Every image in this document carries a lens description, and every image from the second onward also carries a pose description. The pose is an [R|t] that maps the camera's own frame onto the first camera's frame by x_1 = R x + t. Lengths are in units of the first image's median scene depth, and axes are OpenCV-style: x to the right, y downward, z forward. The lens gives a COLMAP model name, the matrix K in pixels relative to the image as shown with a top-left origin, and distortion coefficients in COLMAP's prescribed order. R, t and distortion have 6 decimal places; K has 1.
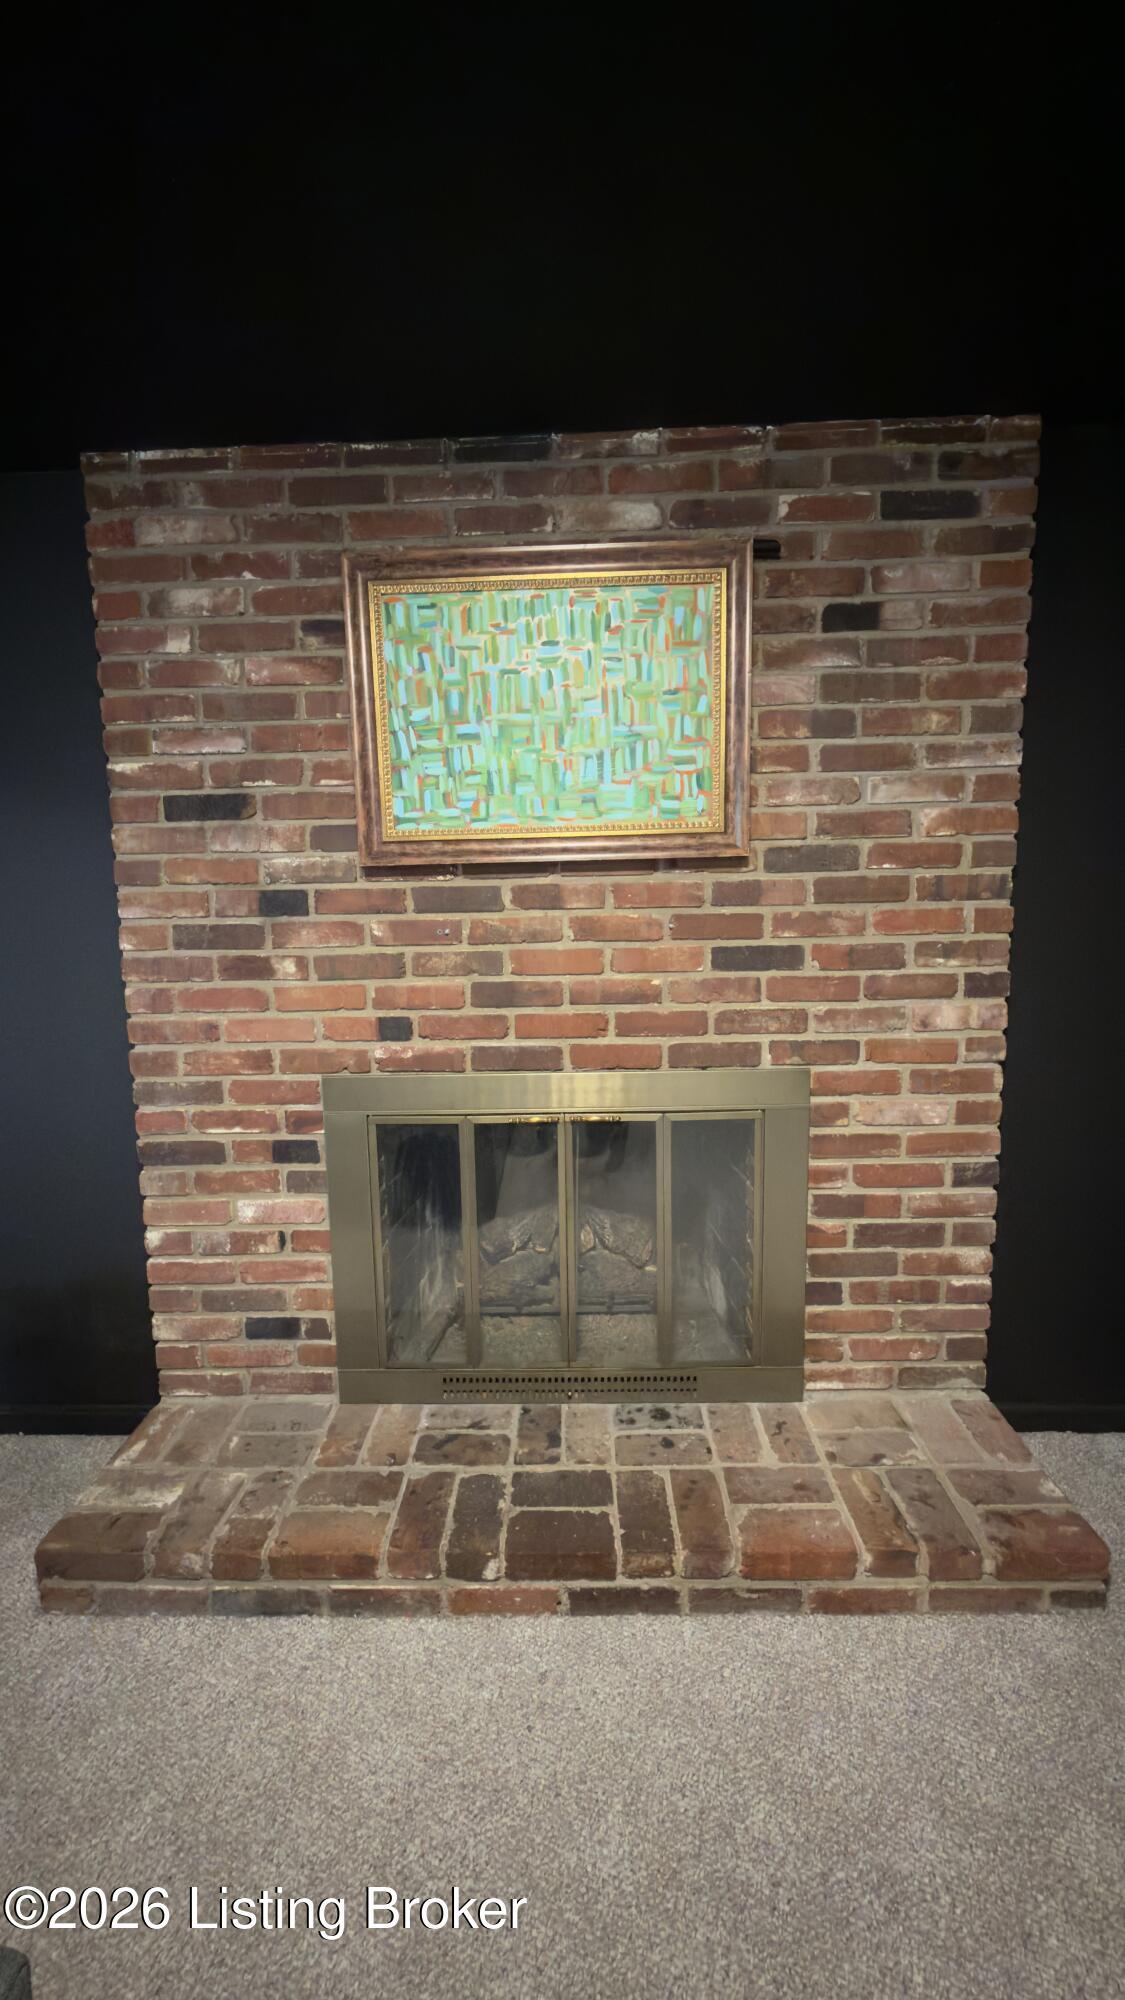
lens RADIAL K [[796.6, 0, 562.5], [0, 796.6, 1000.0], [0, 0, 1]] dist [-0.000220, 0.000168]
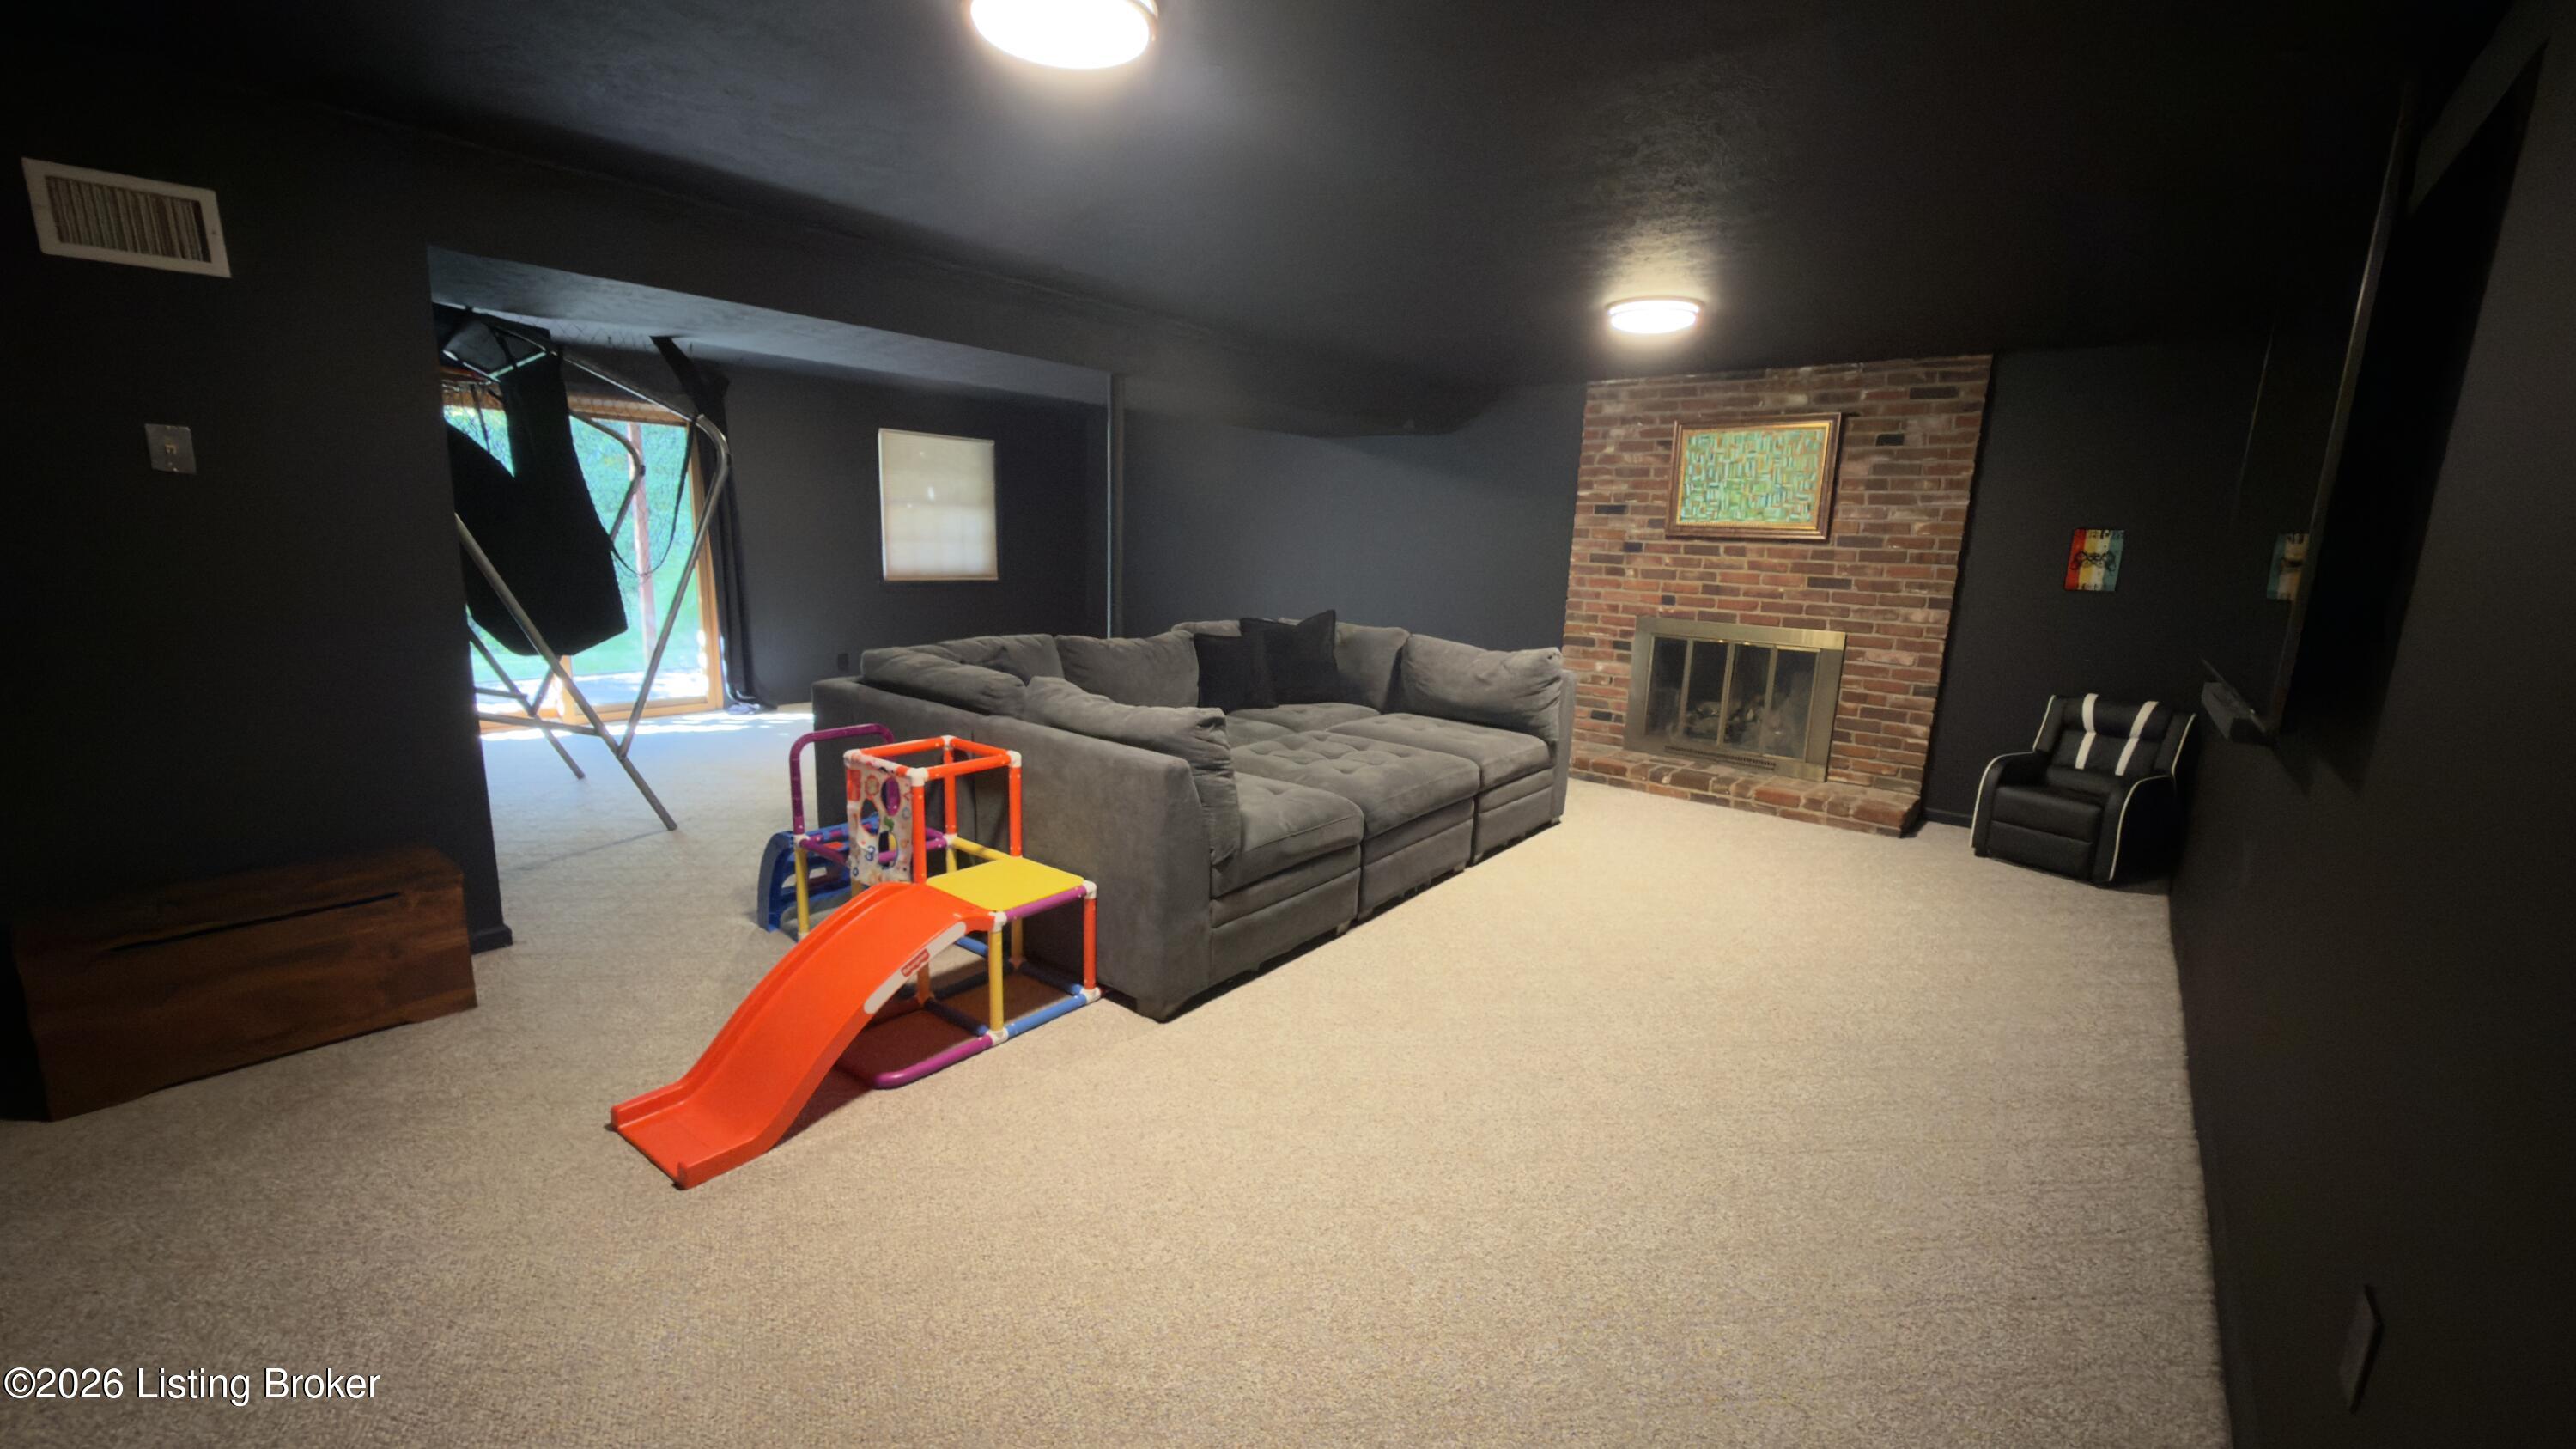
lens RADIAL K [[1026.2, 0, 1290.1], [0, 1026.2, 726.7], [0, 0, 1]] dist [-0.000220, 0.000168]
pose [[0.788703, 0.163643, -0.592594, 0.858479], [-0.130093, 0.986519, 0.099279, 0.272315], [0.600852, -0.001209, 0.799360, -2.380935]]
